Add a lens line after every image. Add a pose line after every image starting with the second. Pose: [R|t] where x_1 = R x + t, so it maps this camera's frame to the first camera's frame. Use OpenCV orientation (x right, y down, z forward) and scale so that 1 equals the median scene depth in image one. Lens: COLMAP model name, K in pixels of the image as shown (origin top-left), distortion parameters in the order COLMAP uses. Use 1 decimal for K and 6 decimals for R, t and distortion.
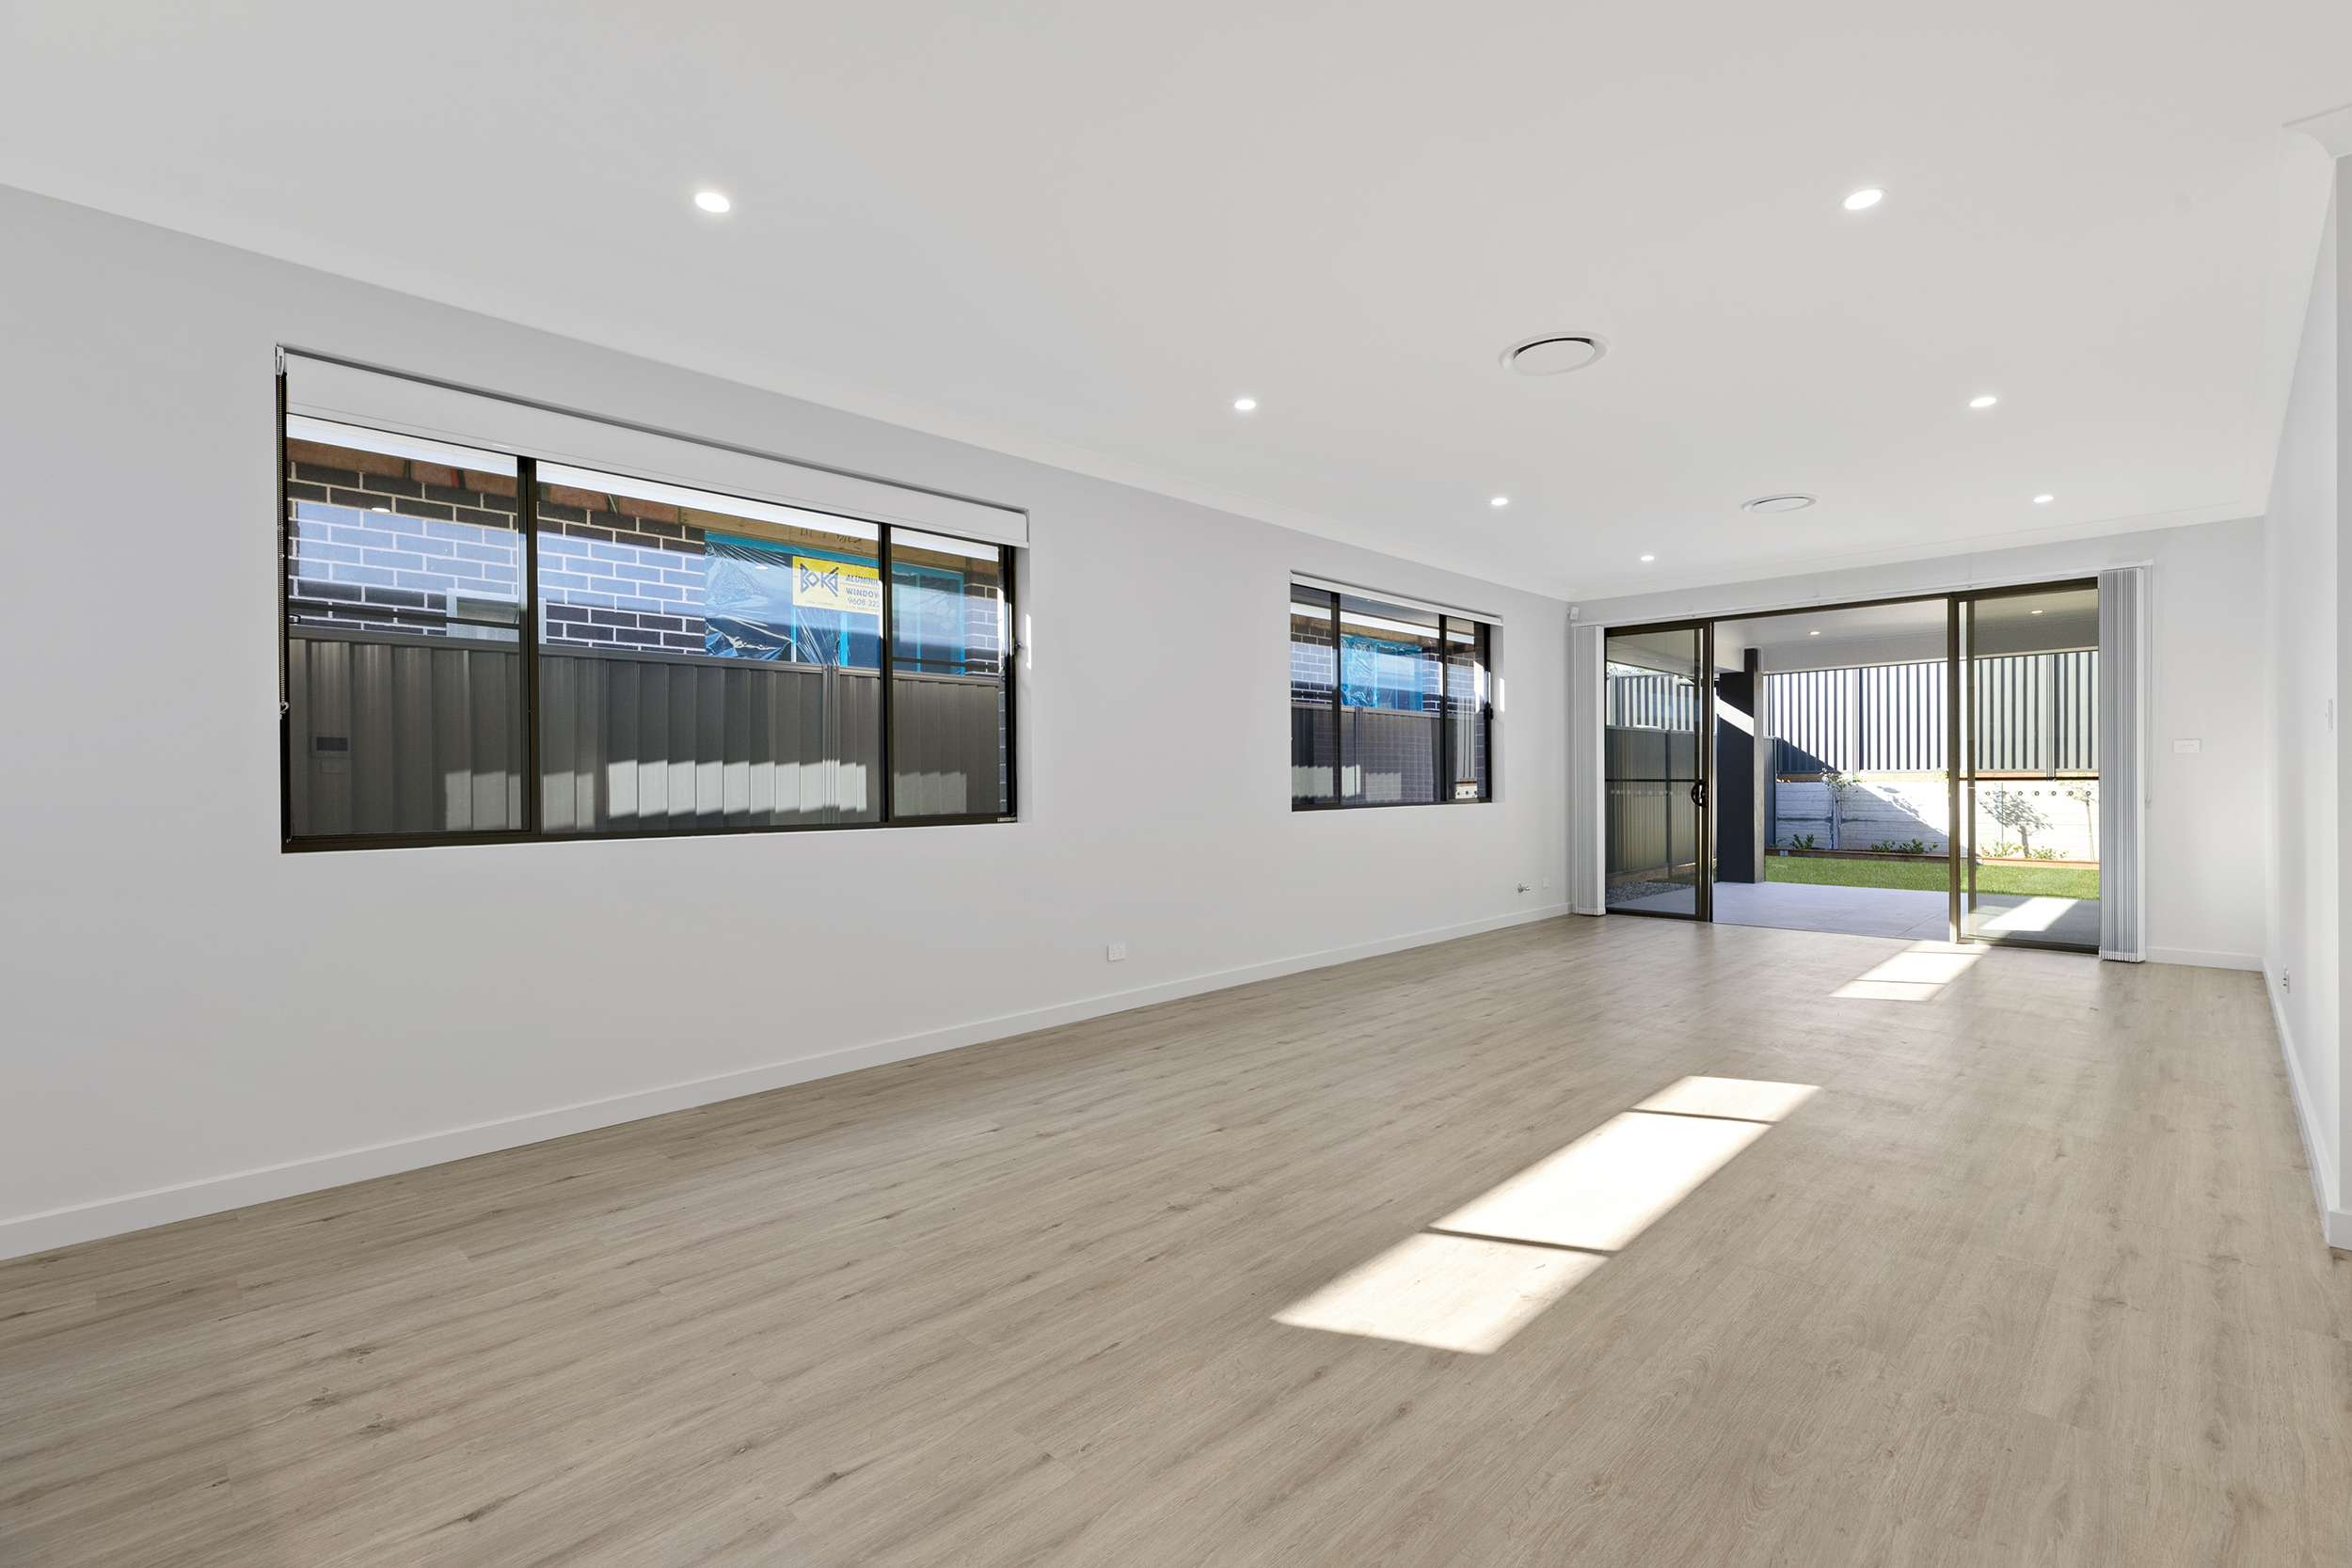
lens RADIAL K [[1057.6, 0, 1176.0], [0, 1057.6, 784.0], [0, 0, 1]] dist [0.001106, 0.000173]
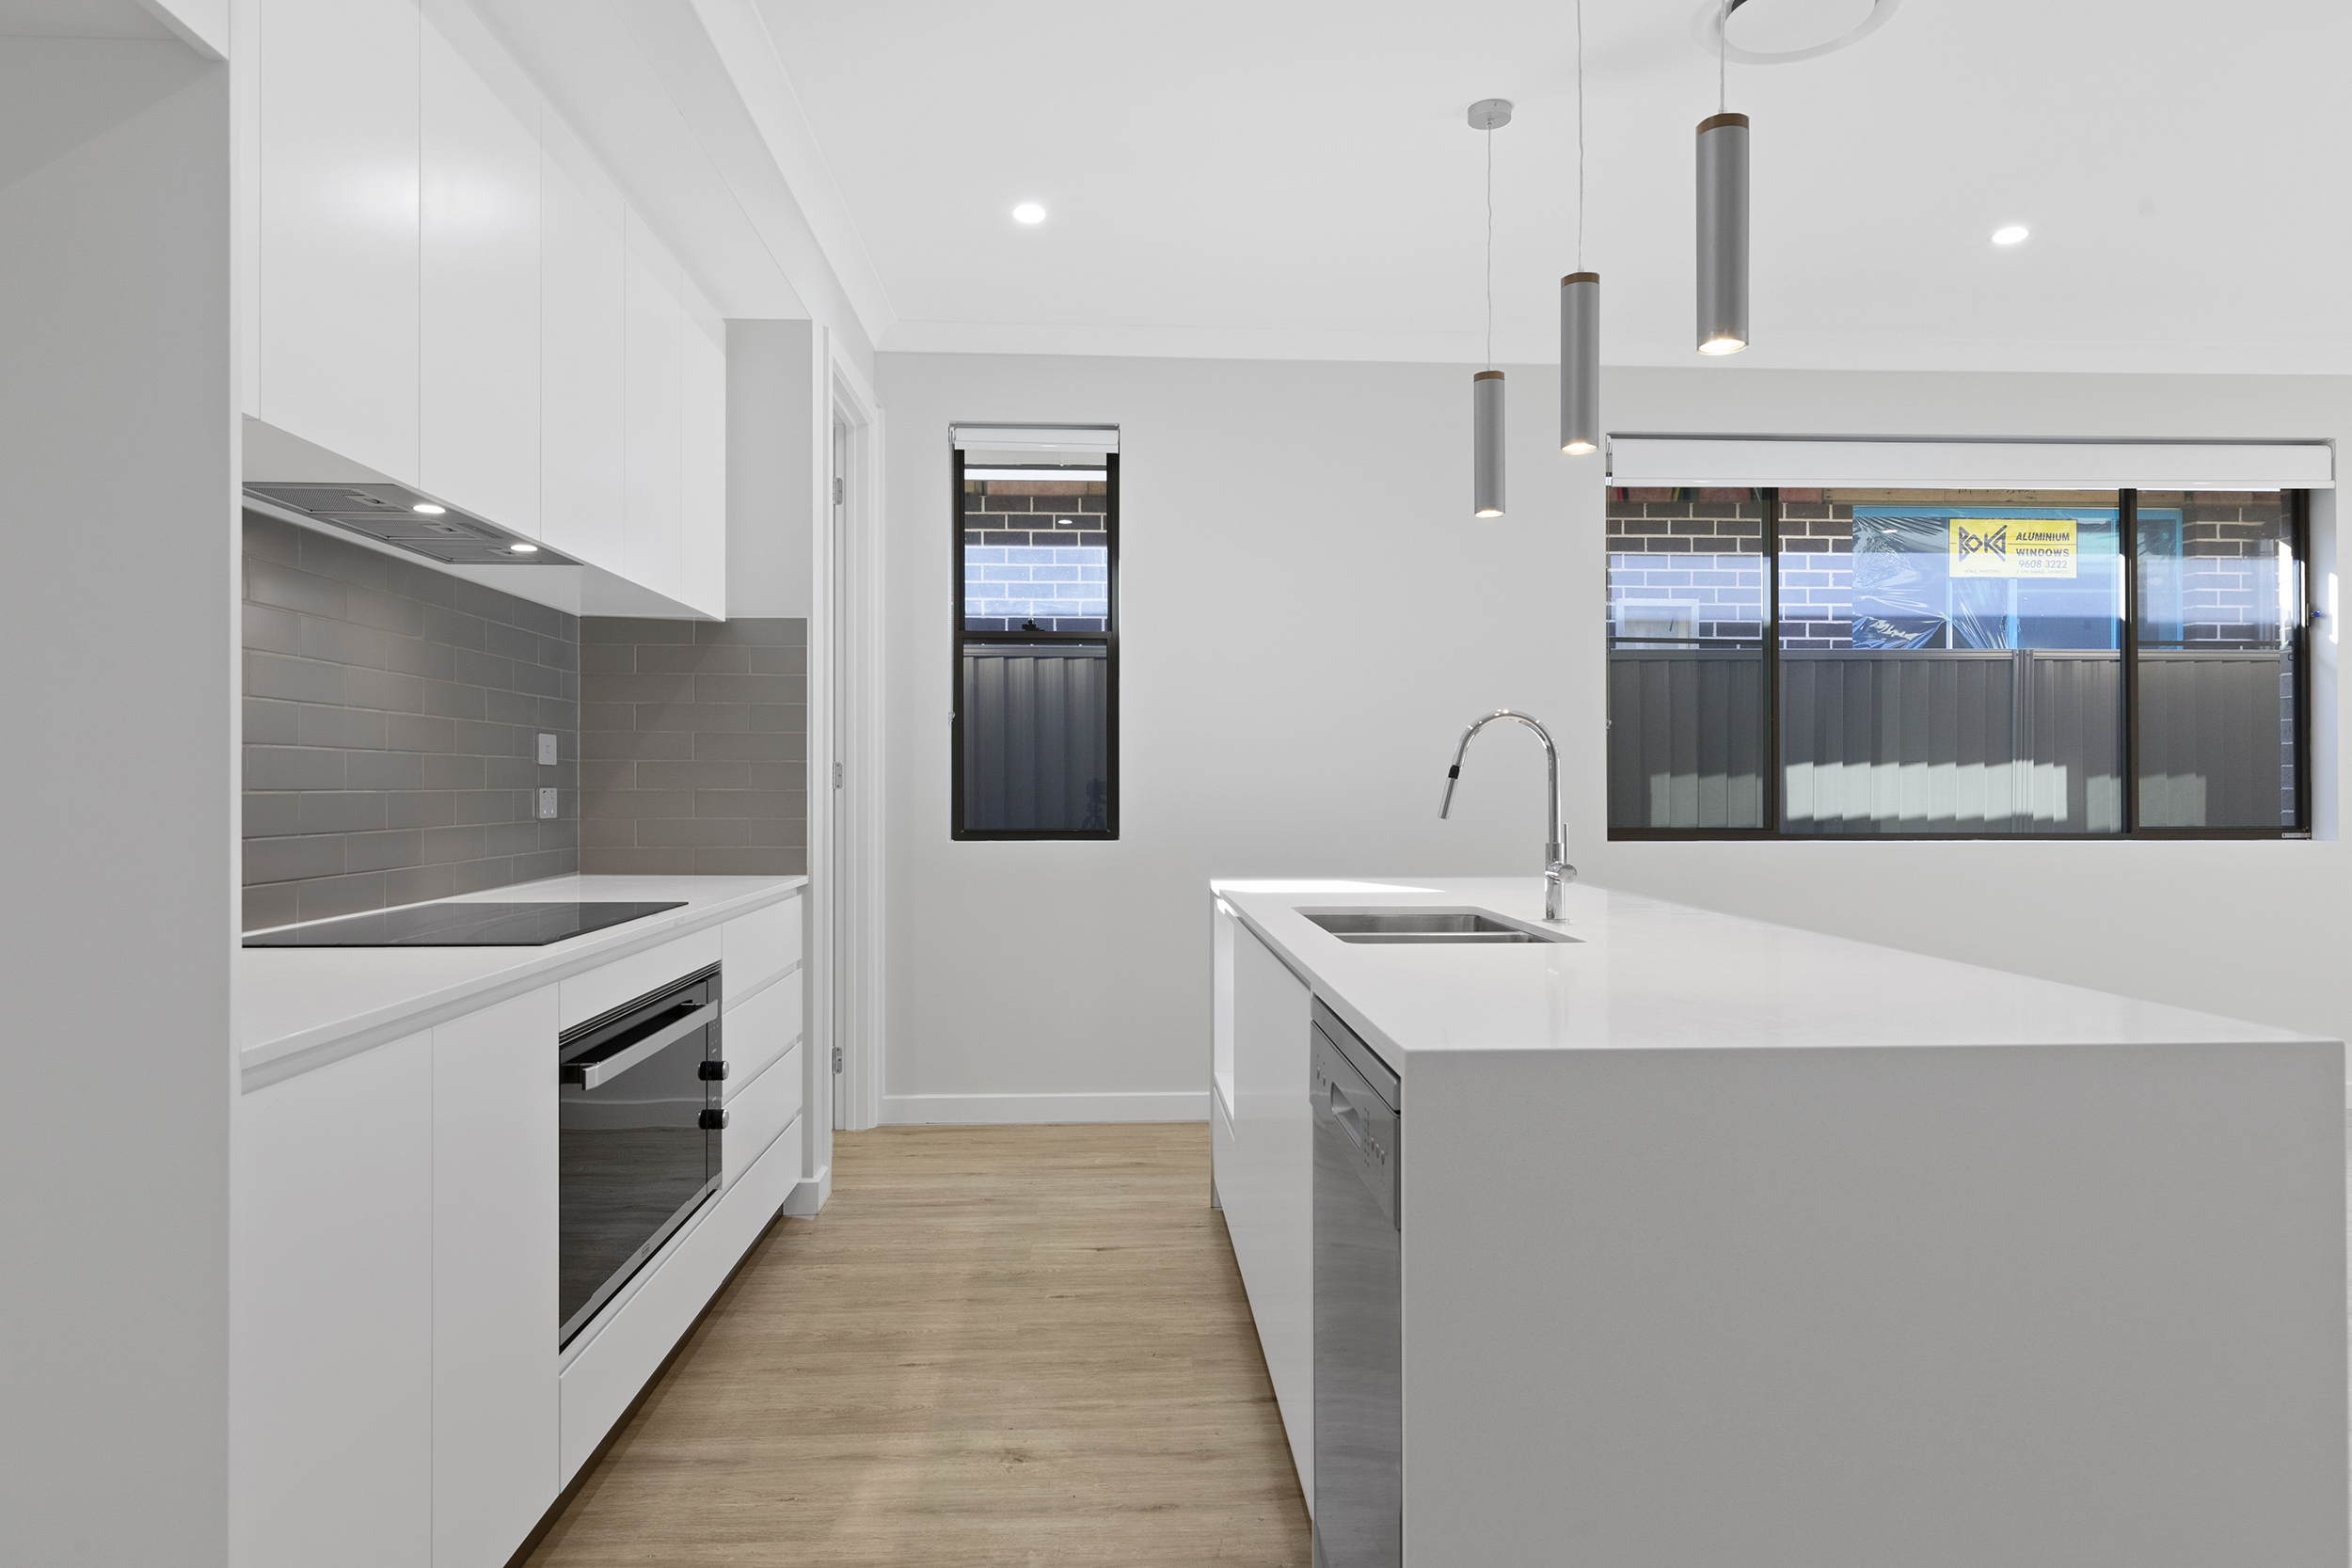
lens RADIAL K [[1410.1, 0, 1176.0], [0, 1410.1, 784.0], [0, 0, 1]] dist [0.047904, -0.052970]
pose [[0.733333, 0.006704, -0.679837, -0.051101], [-0.007283, 0.999971, 0.002005, -0.000632], [0.679831, 0.003480, 0.733361, -0.350327]]
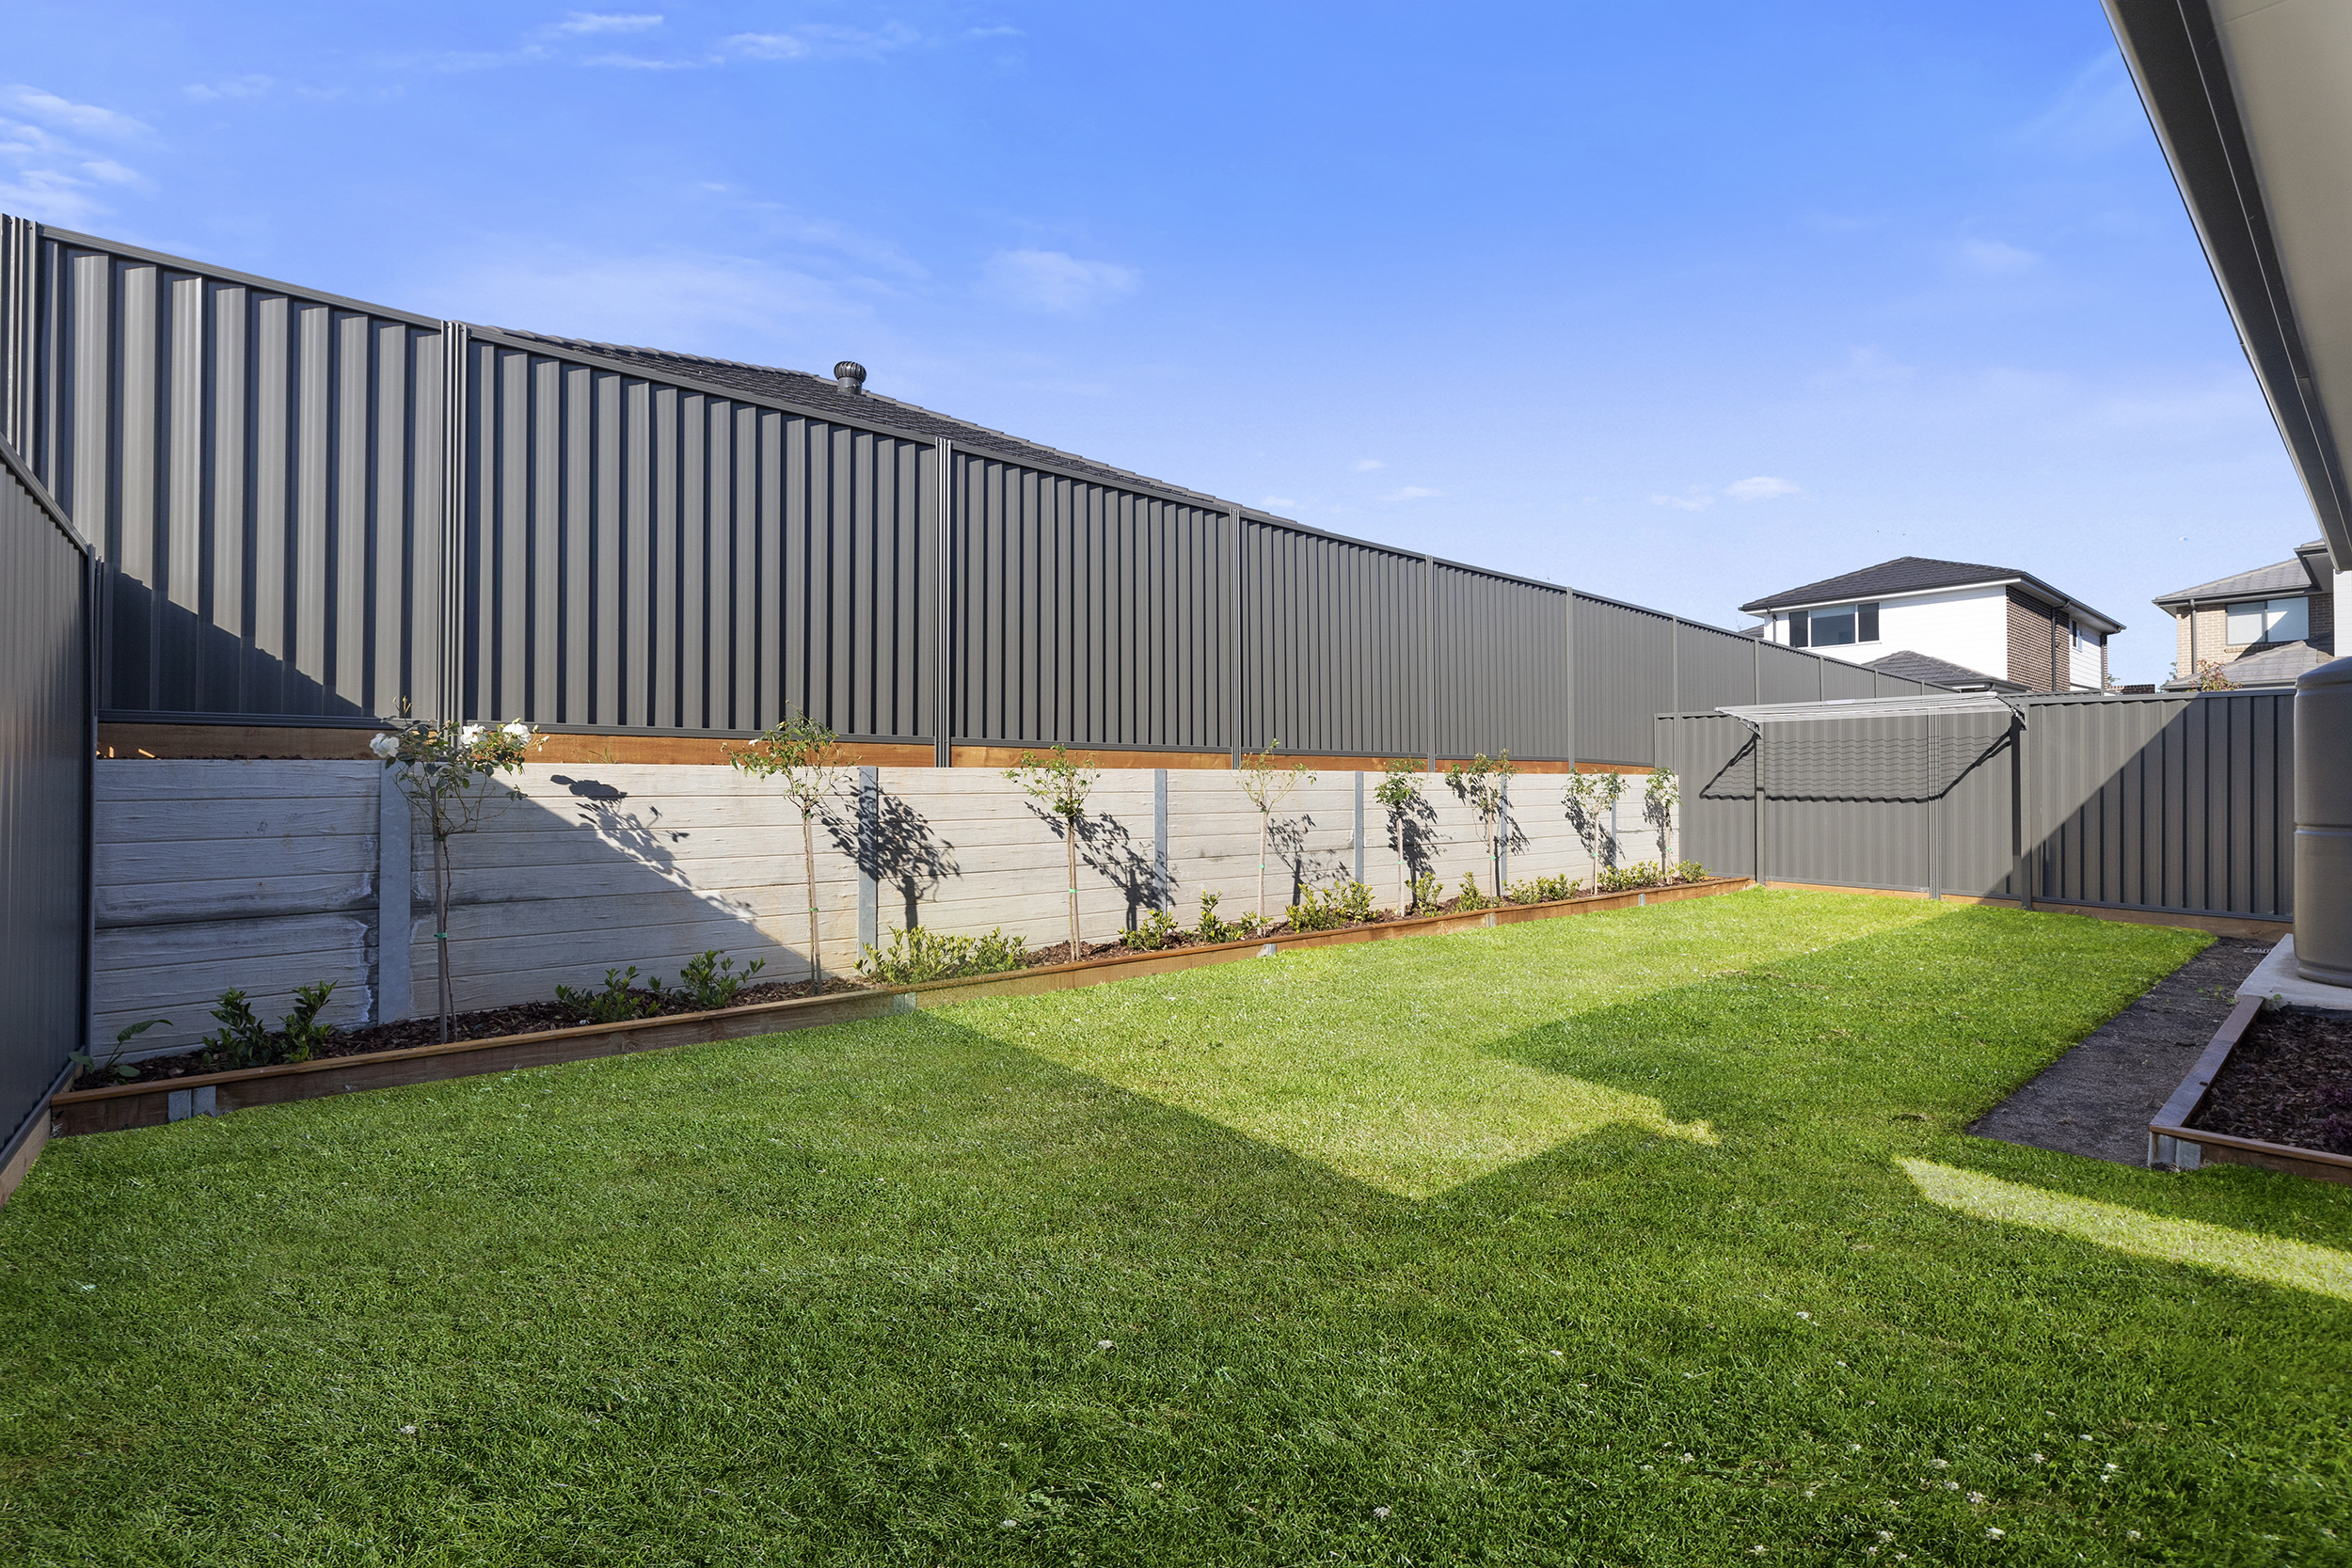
lens RADIAL K [[1057.6, 0, 1176.0], [0, 1057.6, 784.0], [0, 0, 1]] dist [0.001106, 0.000173]
pose [[0.092355, -0.006821, 0.995703, 0.228846], [0.010616, 0.999926, 0.005865, 0.002825], [-0.995670, 0.010029, 0.092421, 0.465011]]
